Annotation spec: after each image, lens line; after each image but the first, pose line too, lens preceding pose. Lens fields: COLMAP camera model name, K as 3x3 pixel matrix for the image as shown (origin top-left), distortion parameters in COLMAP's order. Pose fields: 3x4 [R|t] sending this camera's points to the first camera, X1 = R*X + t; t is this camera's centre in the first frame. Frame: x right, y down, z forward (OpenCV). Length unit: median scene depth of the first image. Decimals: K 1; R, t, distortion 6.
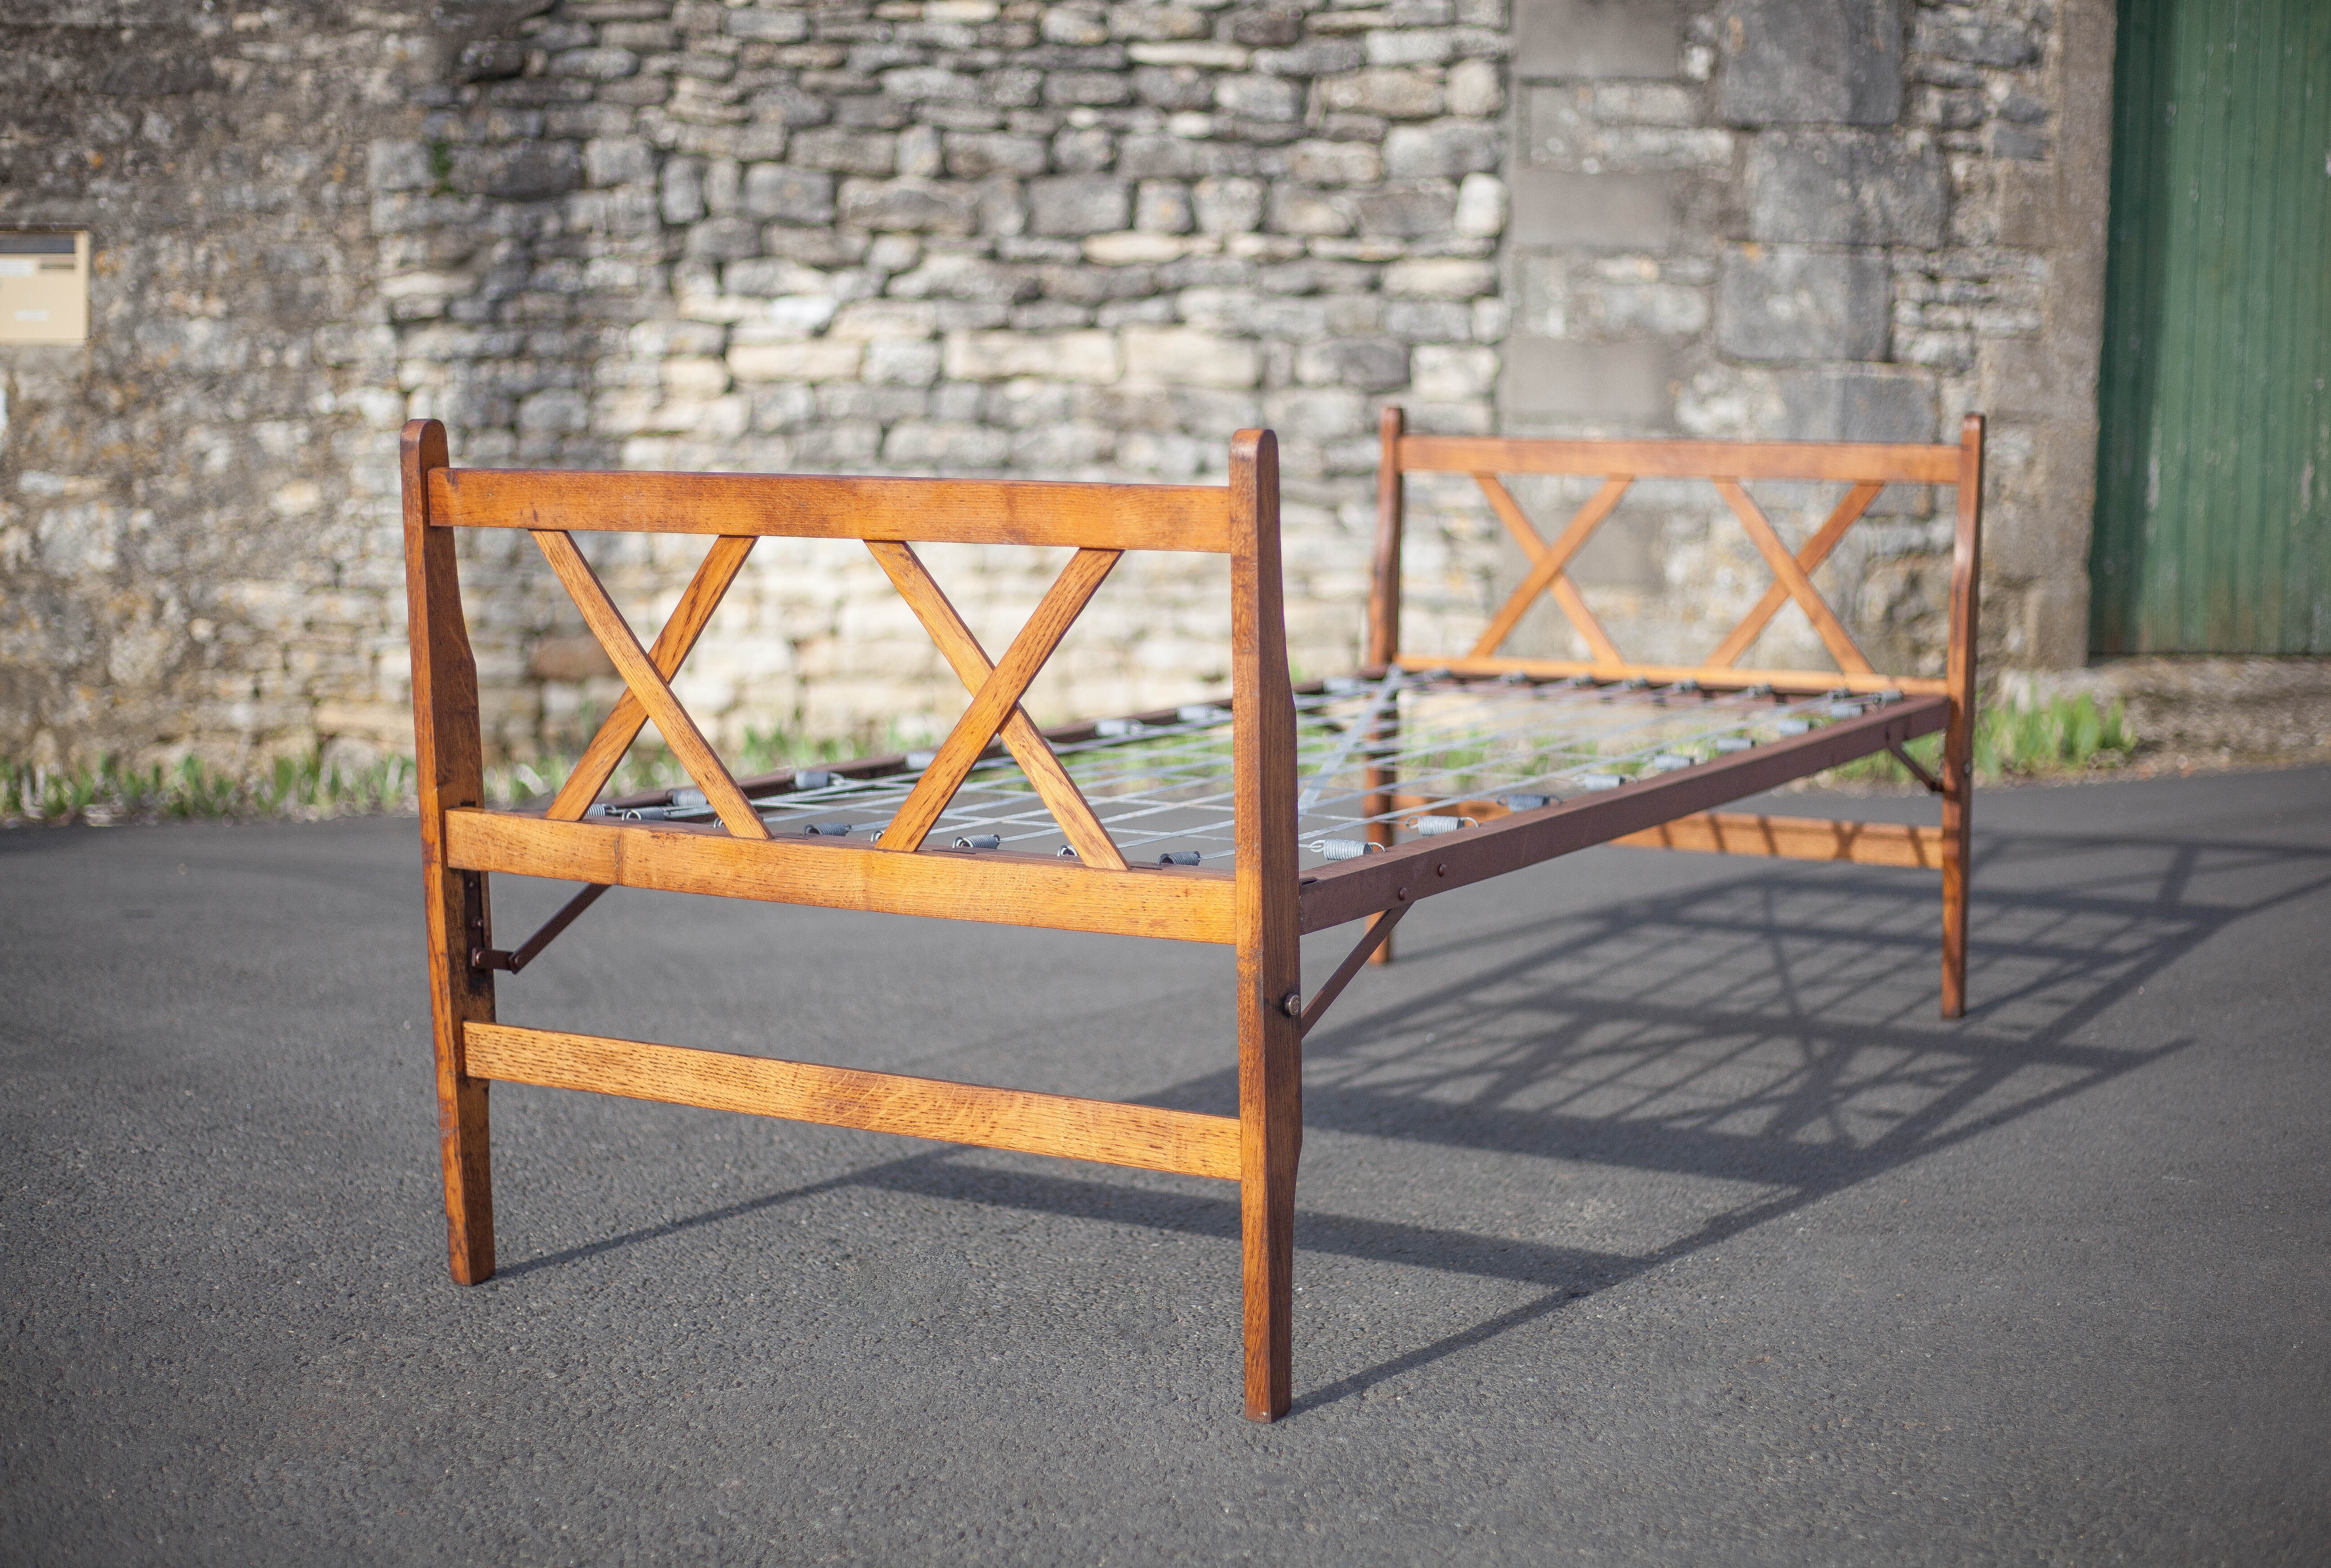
lens RADIAL K [[3494.9, 0, 1165.5], [0, 3494.9, 784.0], [0, 0, 1]] dist [-0.113874, -0.053335]
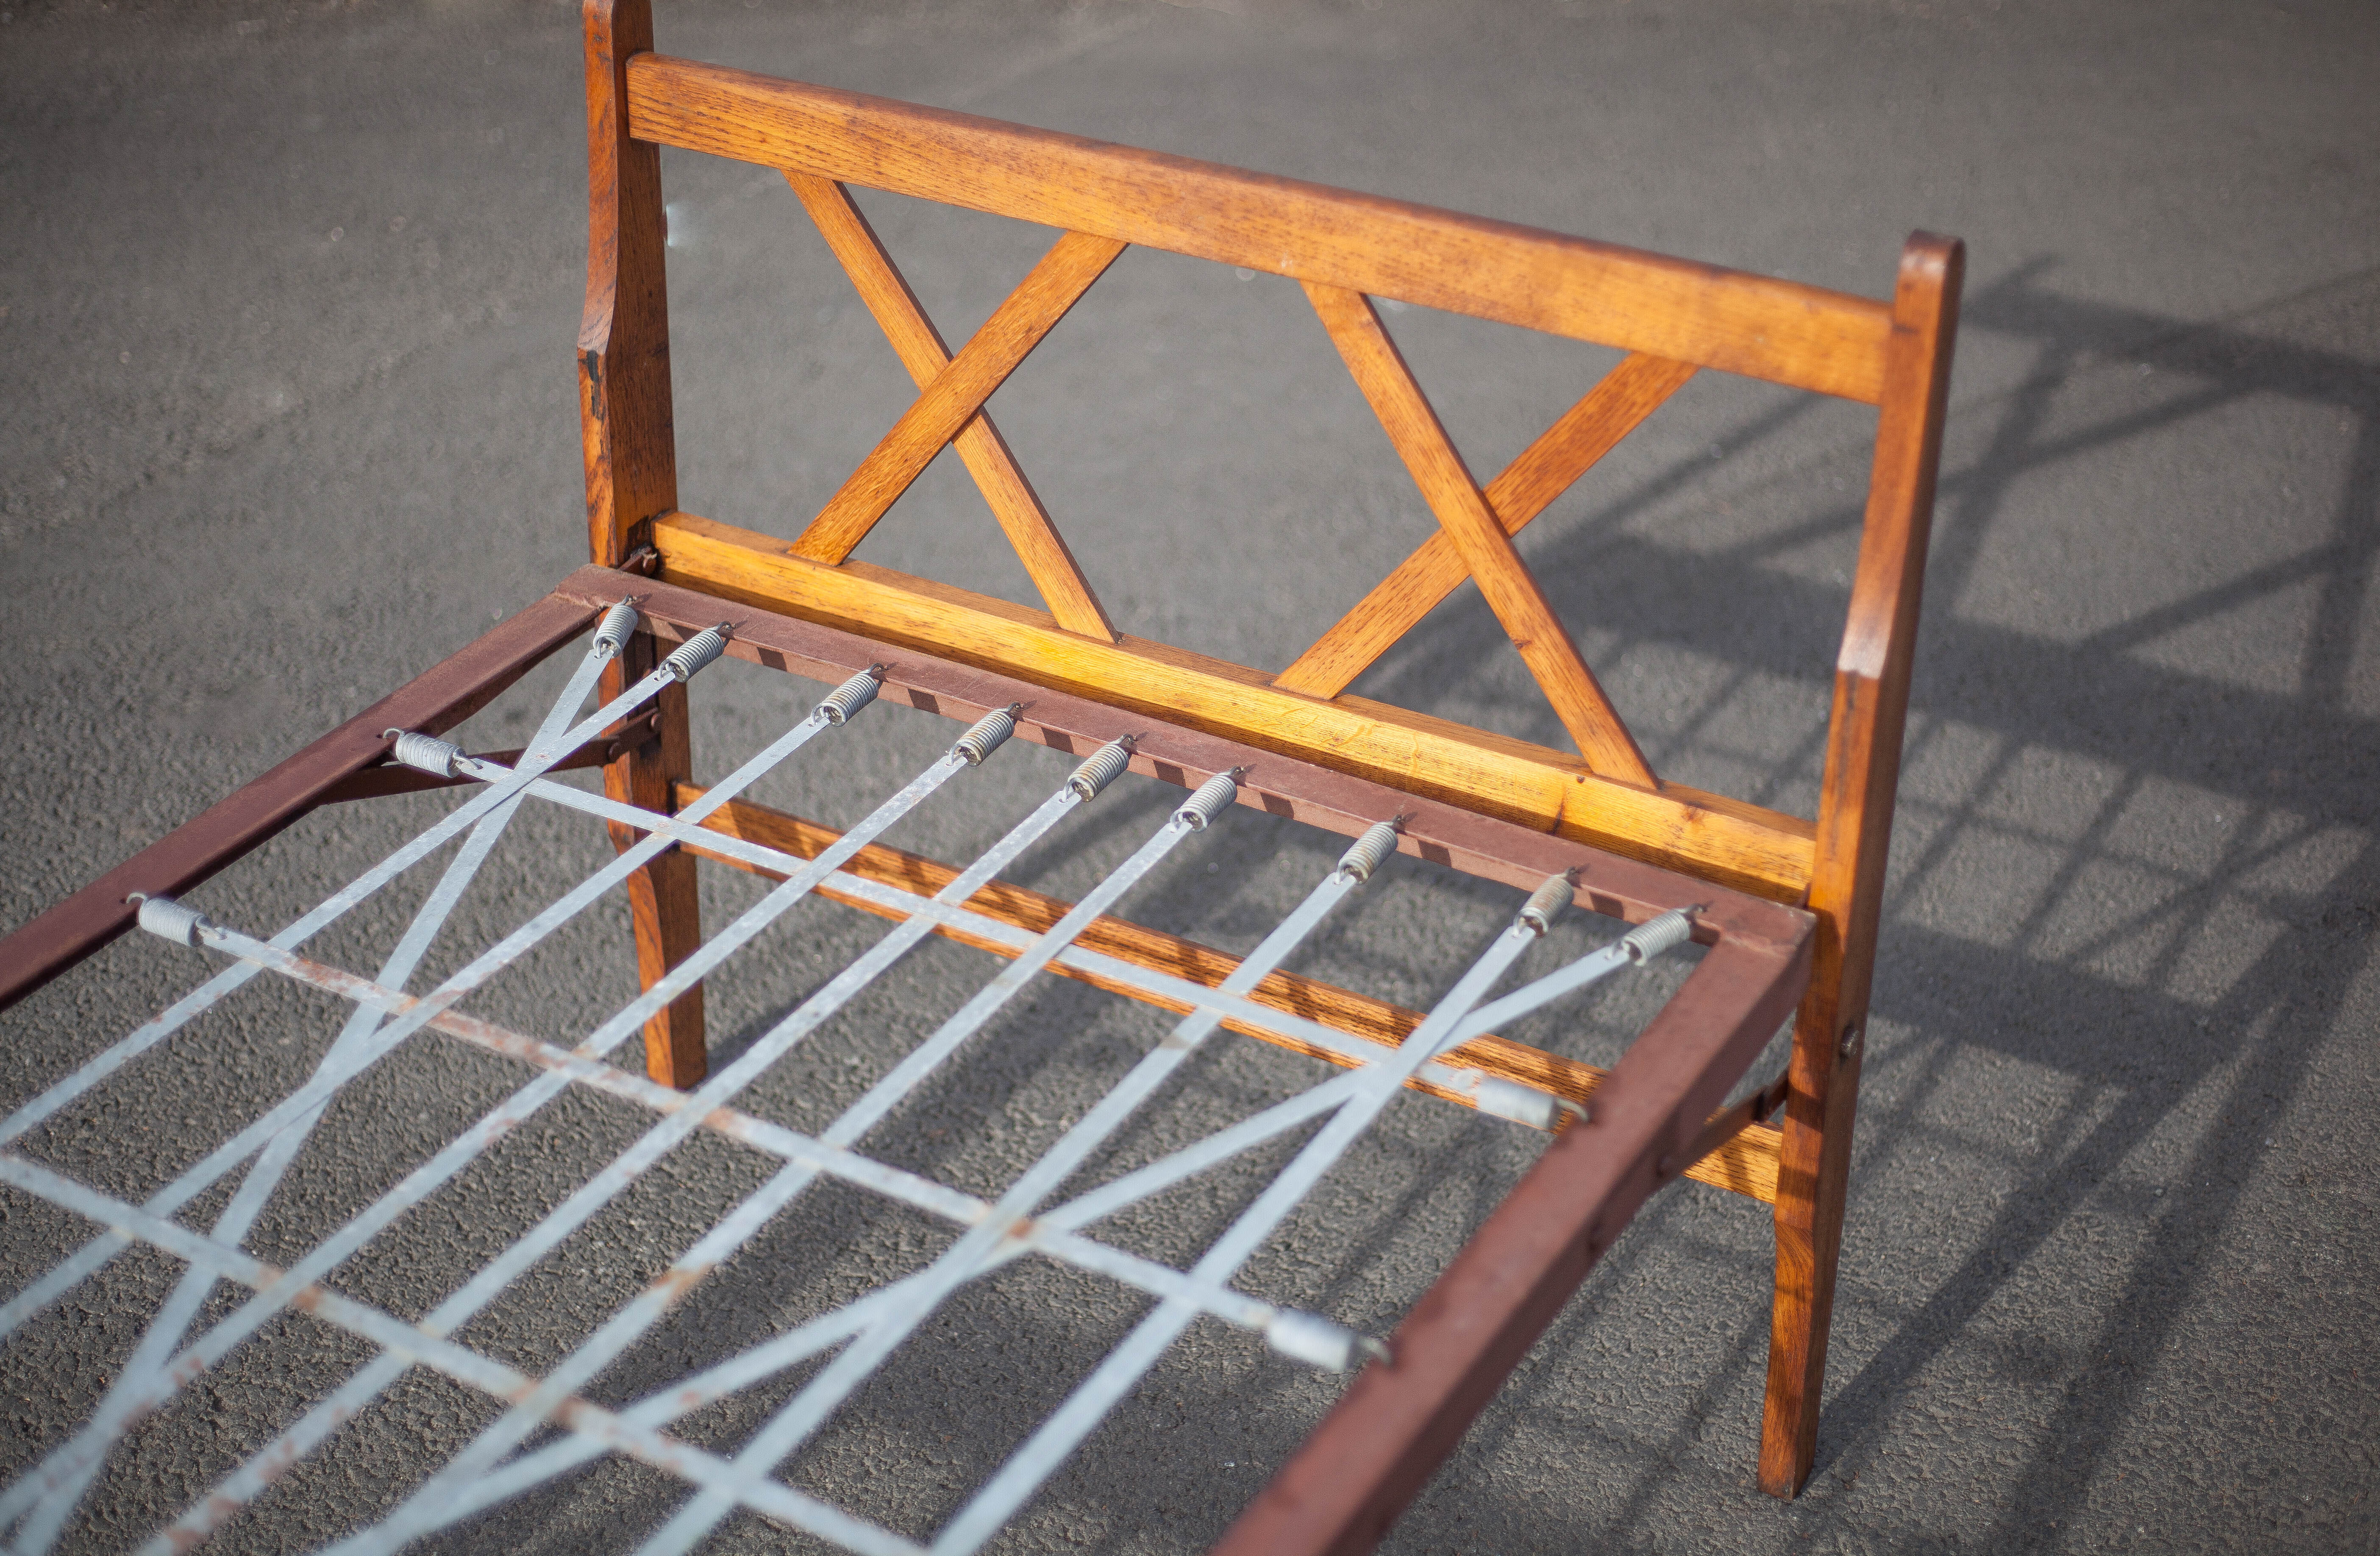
lens RADIAL K [[3511.1, 0, 1190.0], [0, 3511.1, 778.0], [0, 0, 1]] dist [-0.133357, -0.015642]
pose [[0.999598, 0.010667, -0.026283, 0.187263], [0.000608, 0.918333, 0.395808, -0.235587], [0.028359, -0.395665, 0.917957, 0.720635]]
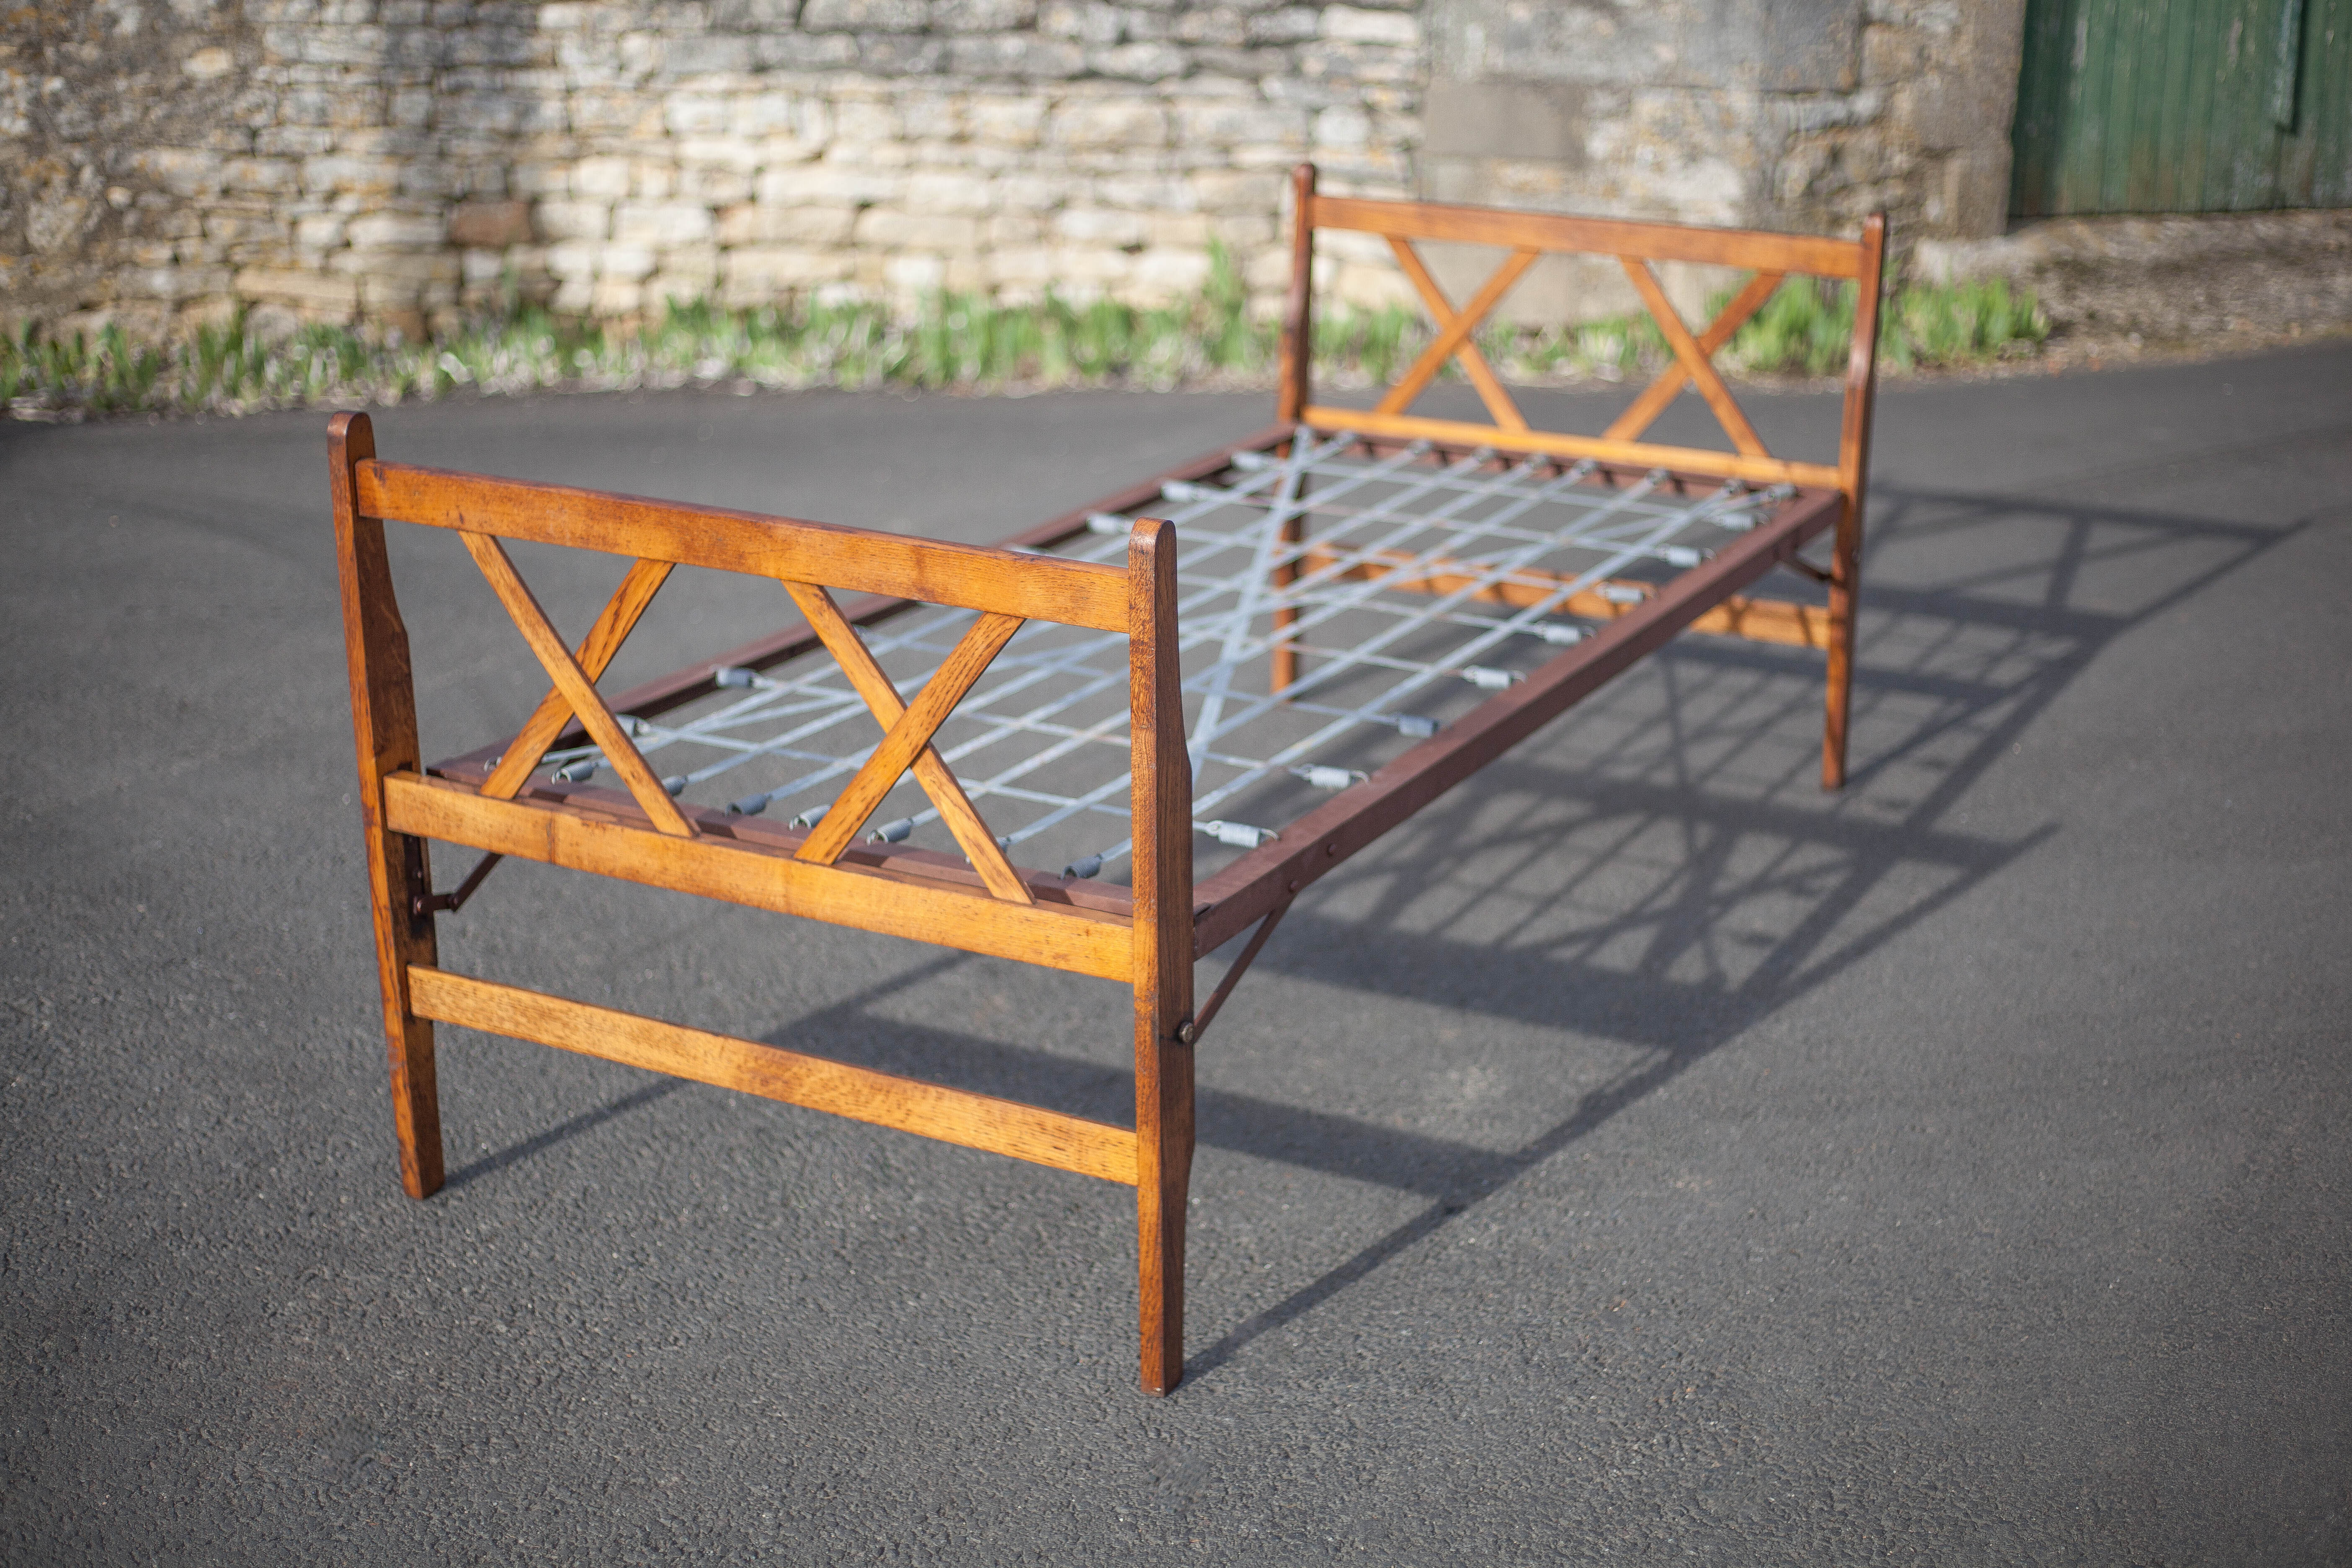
lens RADIAL K [[3507.5, 0, 1176.0], [0, 3507.5, 784.0], [0, 0, 1]] dist [-0.116833, -0.041837]
pose [[0.999718, 0.002911, 0.023577, 0.005515], [-0.007391, 0.981323, 0.192225, -0.158421], [-0.022577, -0.192345, 0.981068, -0.029277]]
